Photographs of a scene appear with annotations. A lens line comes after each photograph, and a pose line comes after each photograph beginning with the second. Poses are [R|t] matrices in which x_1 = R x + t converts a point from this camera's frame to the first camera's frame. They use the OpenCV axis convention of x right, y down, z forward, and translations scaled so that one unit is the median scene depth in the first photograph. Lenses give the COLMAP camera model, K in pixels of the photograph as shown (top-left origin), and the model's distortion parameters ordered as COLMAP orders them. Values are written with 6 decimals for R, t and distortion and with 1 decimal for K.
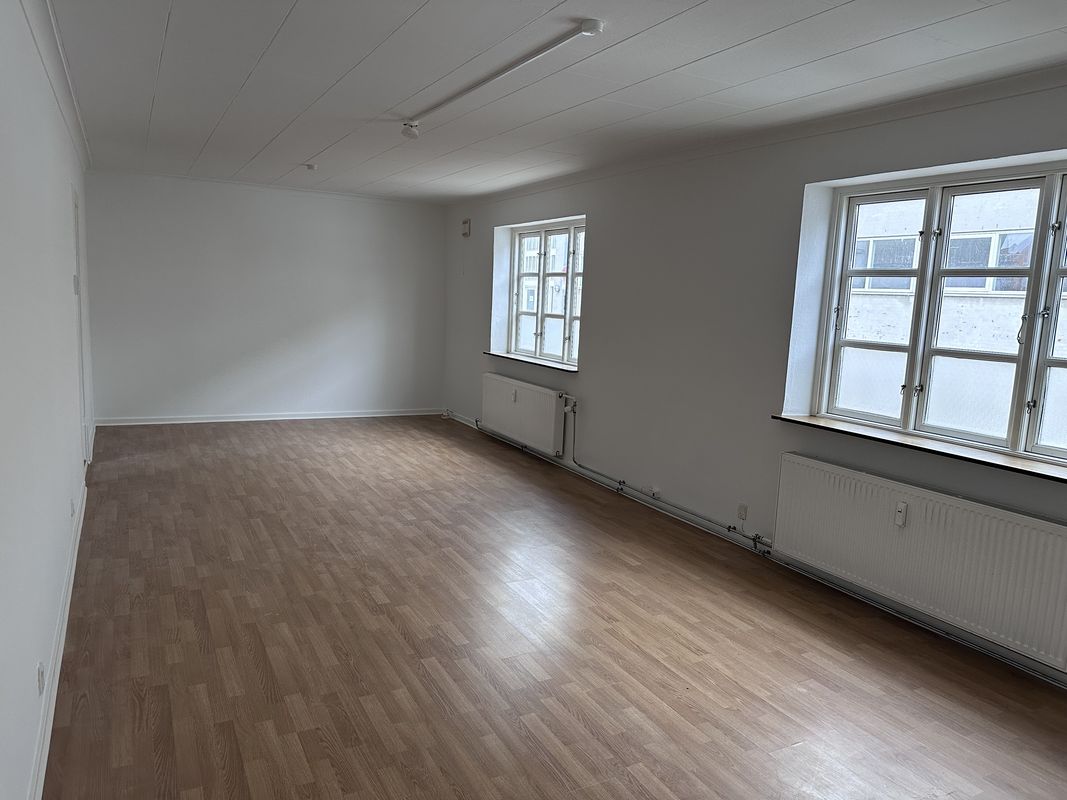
lens RADIAL K [[745.8, 0, 533.5], [0, 745.8, 400.0], [0, 0, 1]] dist [-0.008404, -0.006557]
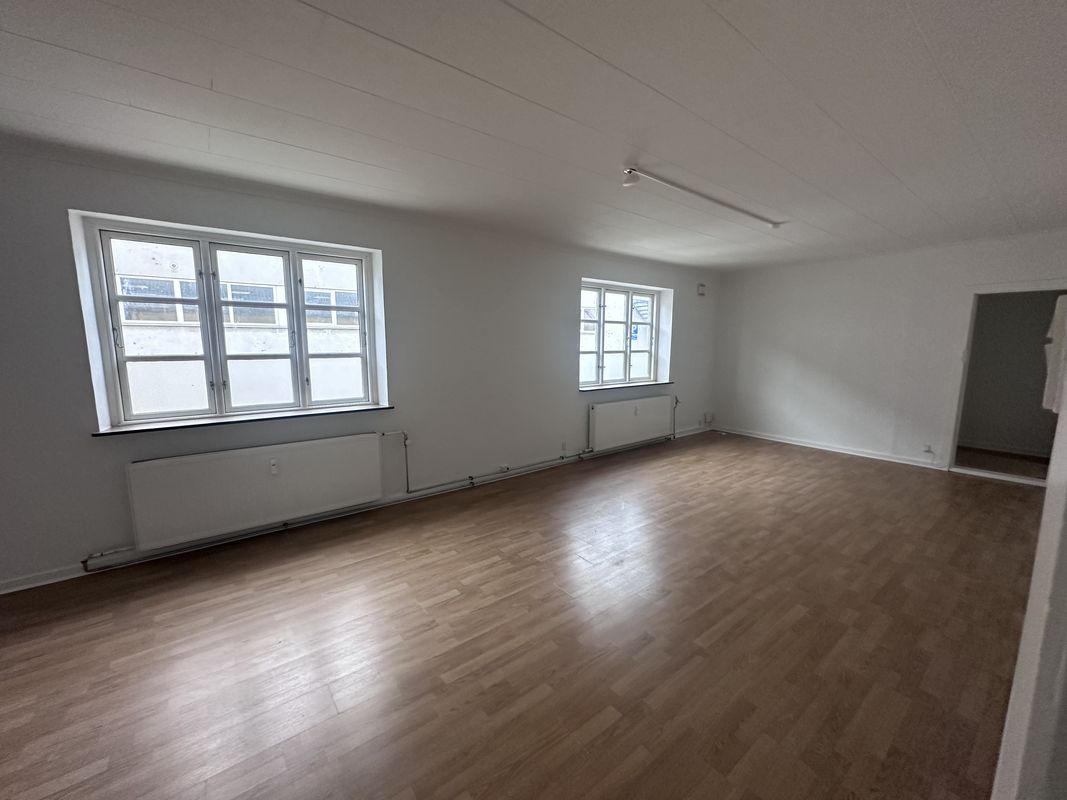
lens RADIAL K [[431.0, 0, 533.5], [0, 431.0, 400.0], [0, 0, 1]] dist [0.000797, 0.000157]
pose [[-0.170570, -0.184589, 0.967901, -0.736437], [0.129930, 0.969506, 0.207792, -0.198627], [-0.976742, 0.161202, -0.141385, 1.208869]]
